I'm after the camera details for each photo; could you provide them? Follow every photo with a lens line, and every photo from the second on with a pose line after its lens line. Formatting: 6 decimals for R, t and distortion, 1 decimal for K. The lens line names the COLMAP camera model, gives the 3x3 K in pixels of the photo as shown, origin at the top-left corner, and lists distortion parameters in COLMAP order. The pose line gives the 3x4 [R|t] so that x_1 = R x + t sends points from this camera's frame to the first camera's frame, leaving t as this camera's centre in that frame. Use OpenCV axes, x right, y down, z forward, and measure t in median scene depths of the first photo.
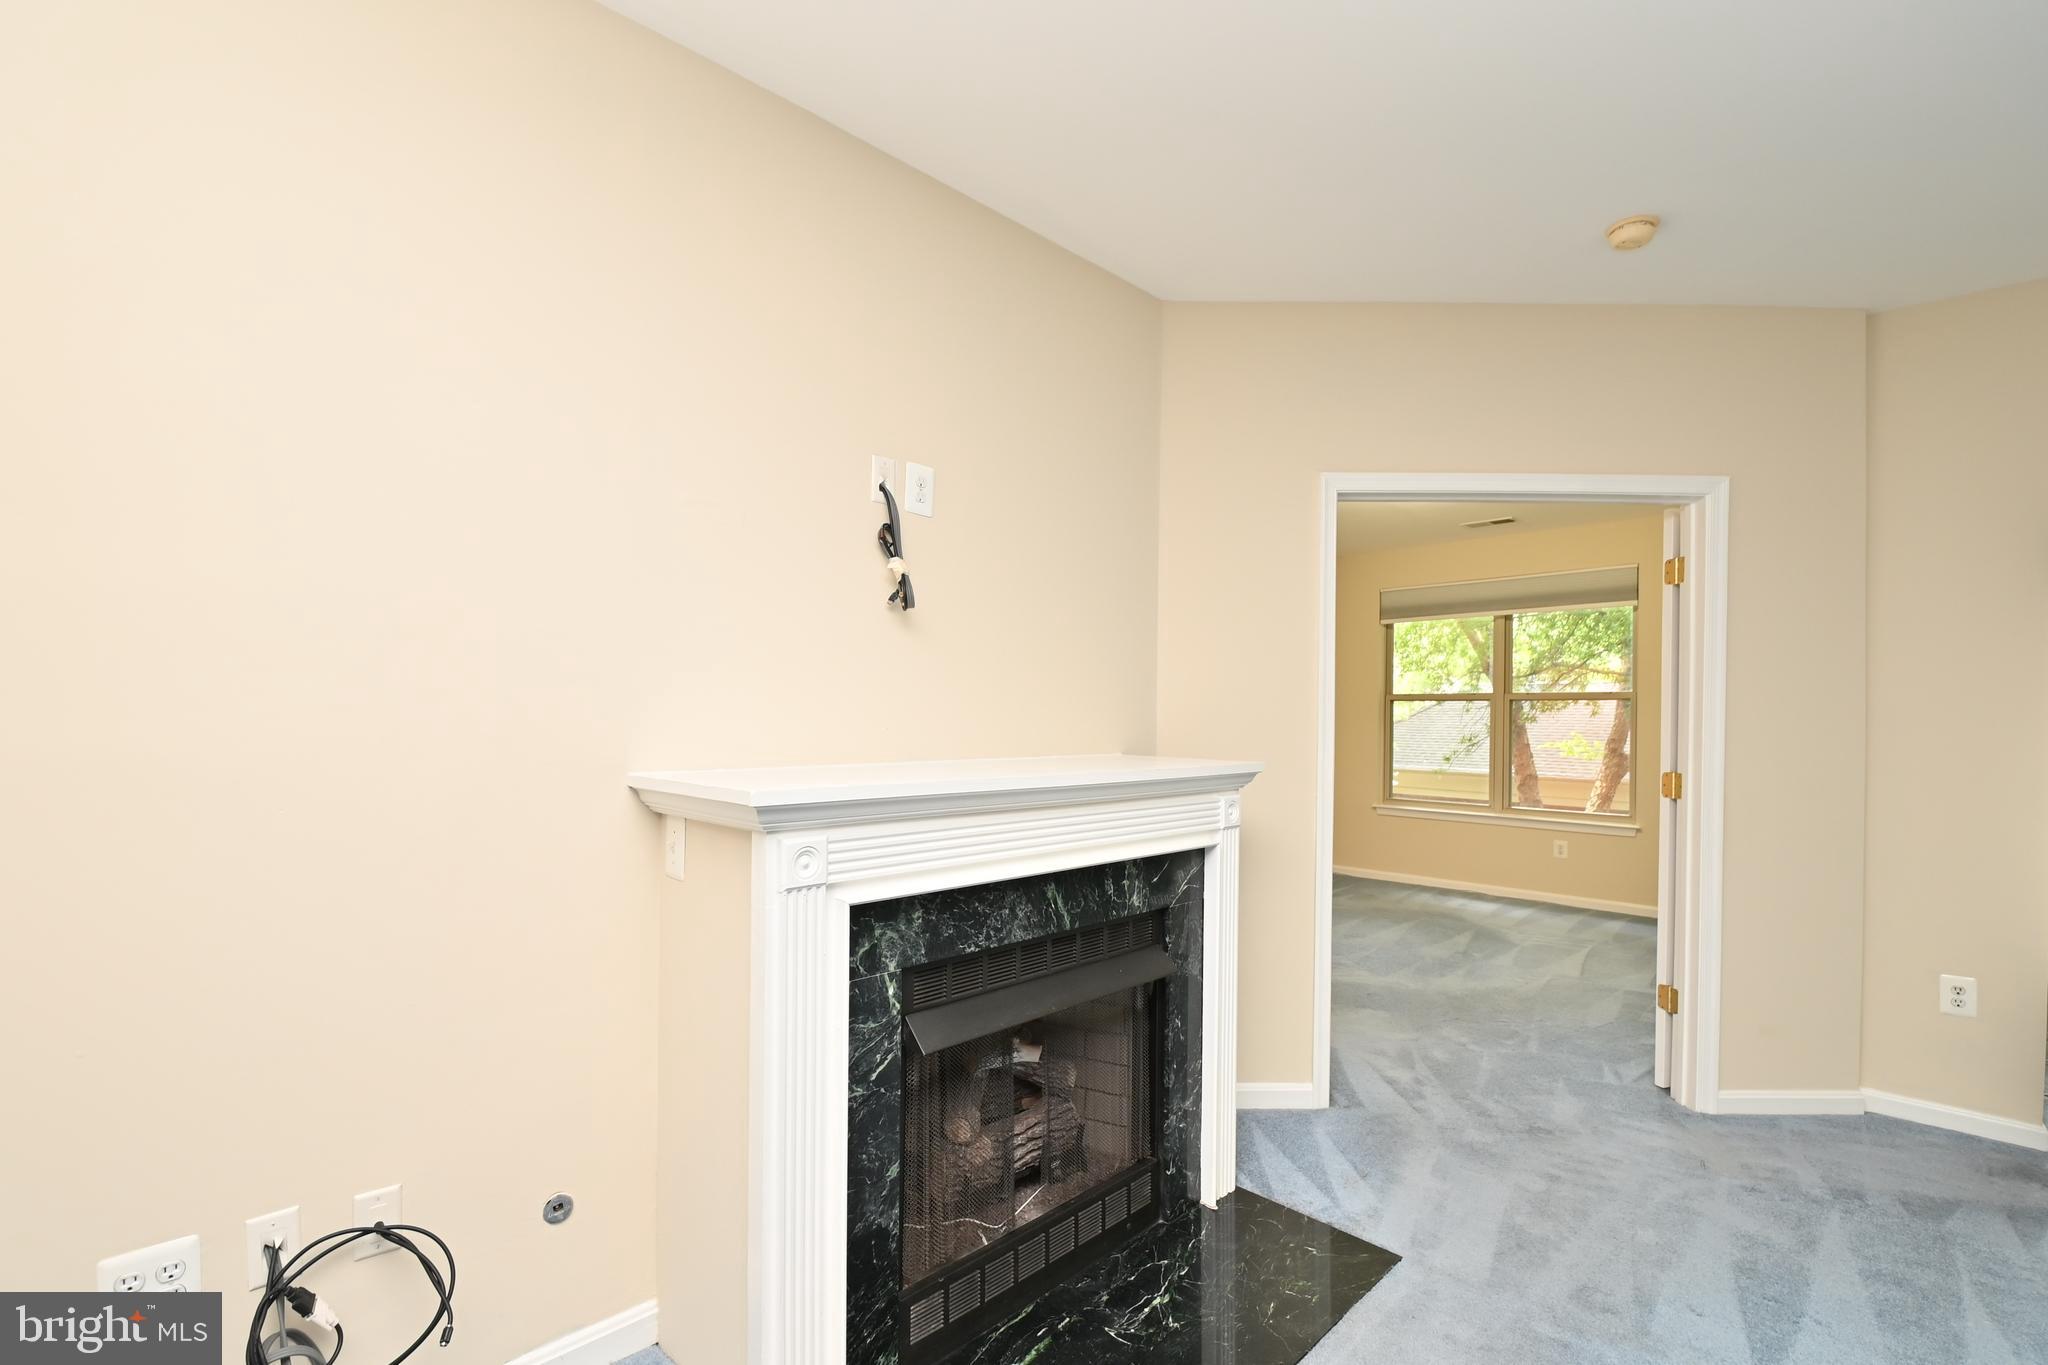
lens RADIAL K [[895.9, 0, 1046.5], [0, 895.9, 719.2], [0, 0, 1]] dist [0.010650, -0.018231]
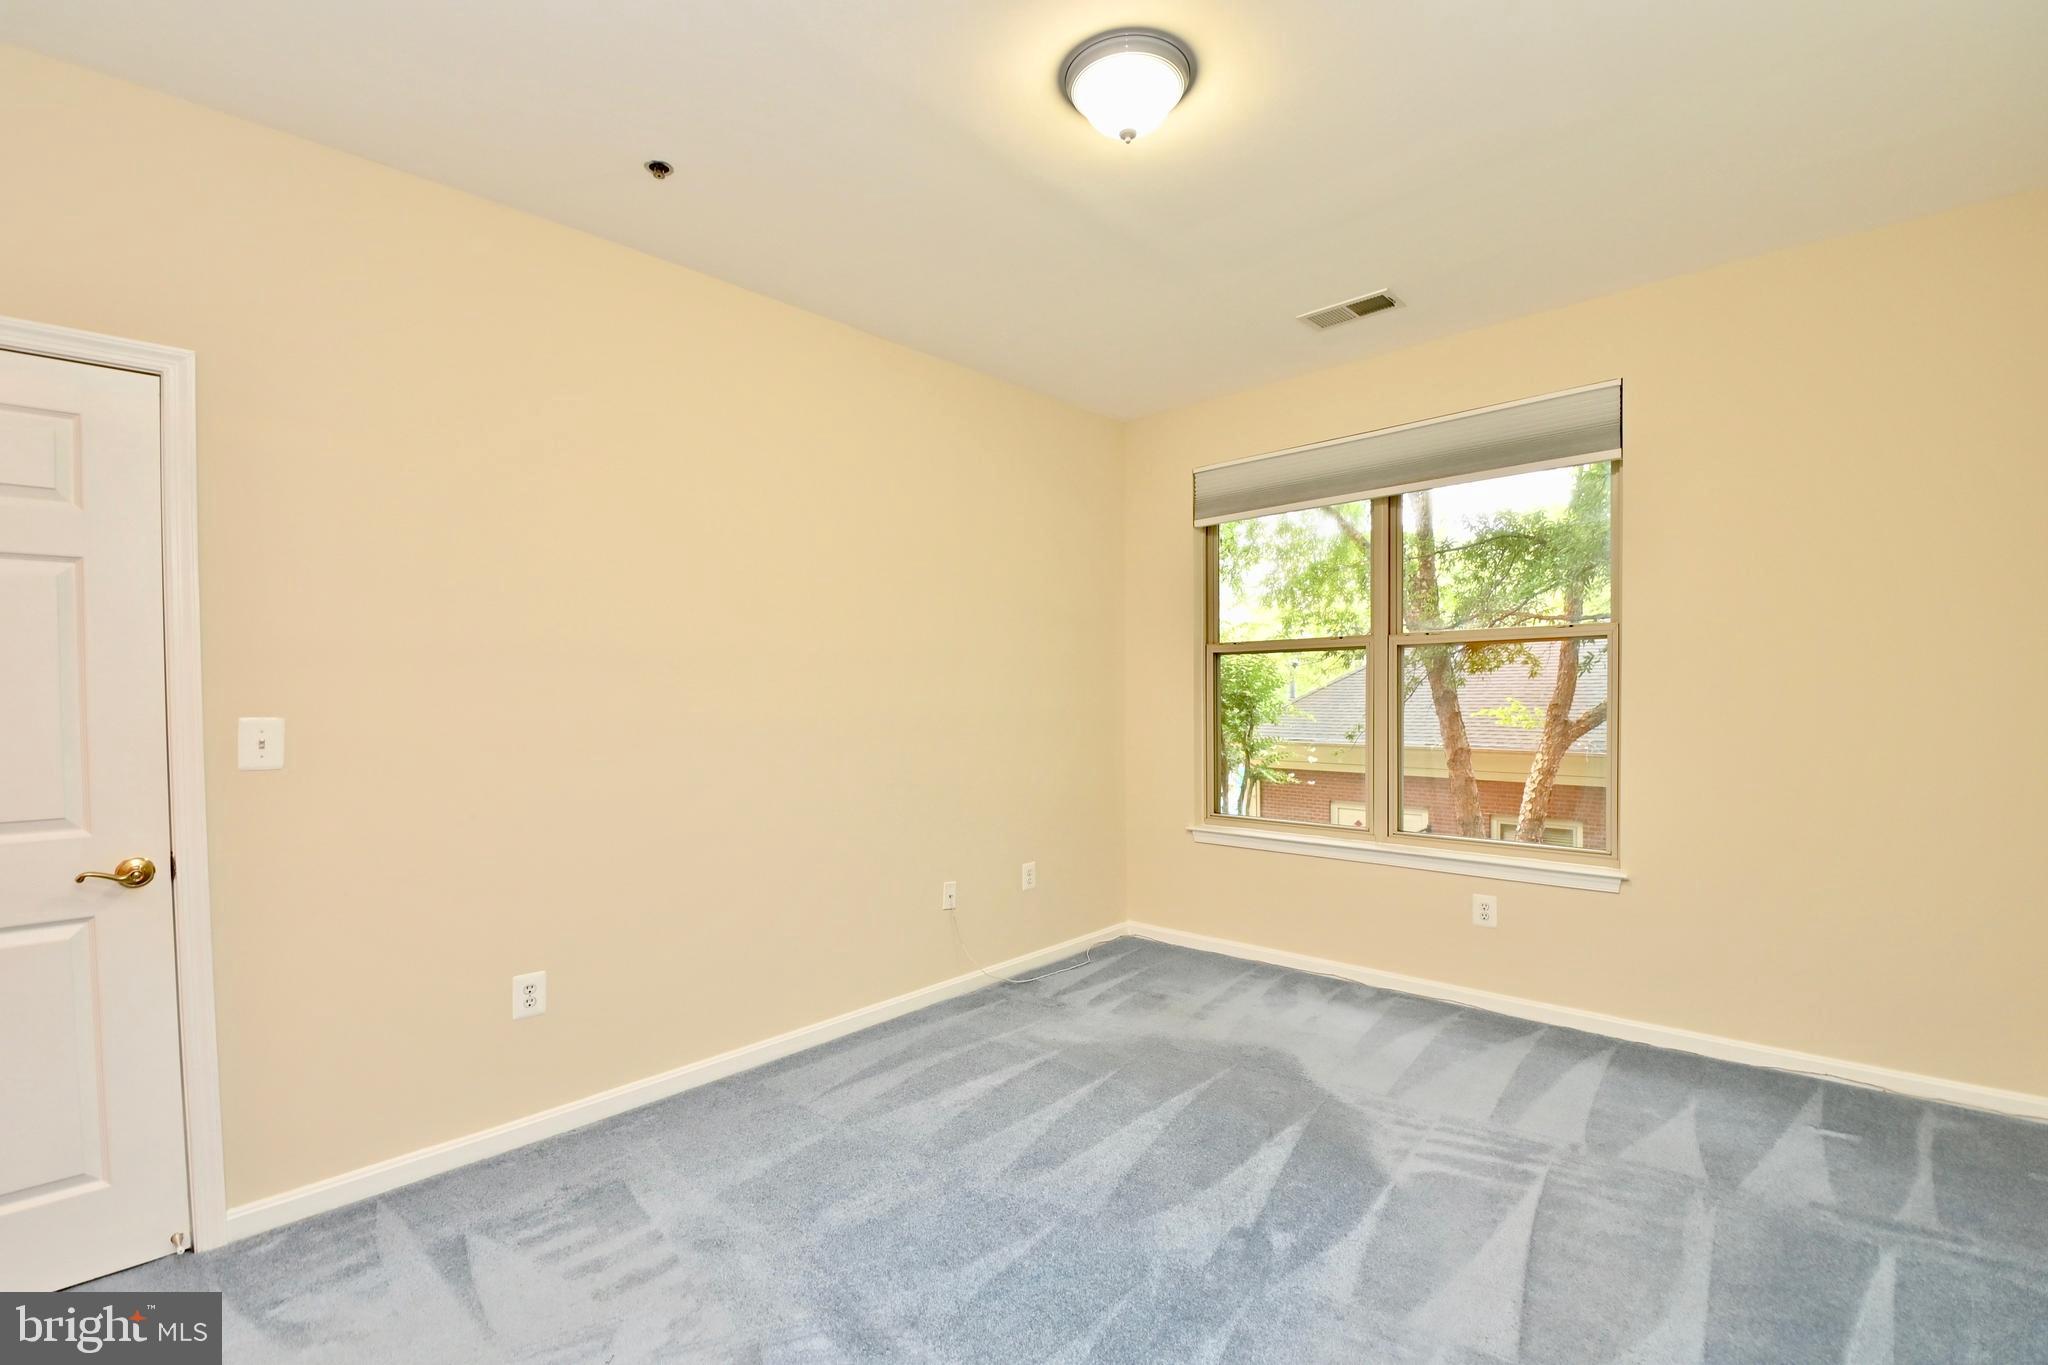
lens RADIAL K [[895.9, 0, 1043.3], [0, 895.9, 714.7], [0, 0, 1]] dist [0.010650, -0.018231]
pose [[0.998534, -0.022257, 0.049336, 0.748158], [0.021103, 0.999494, 0.023782, 0.012701], [-0.049840, -0.022706, 0.998499, 1.255913]]
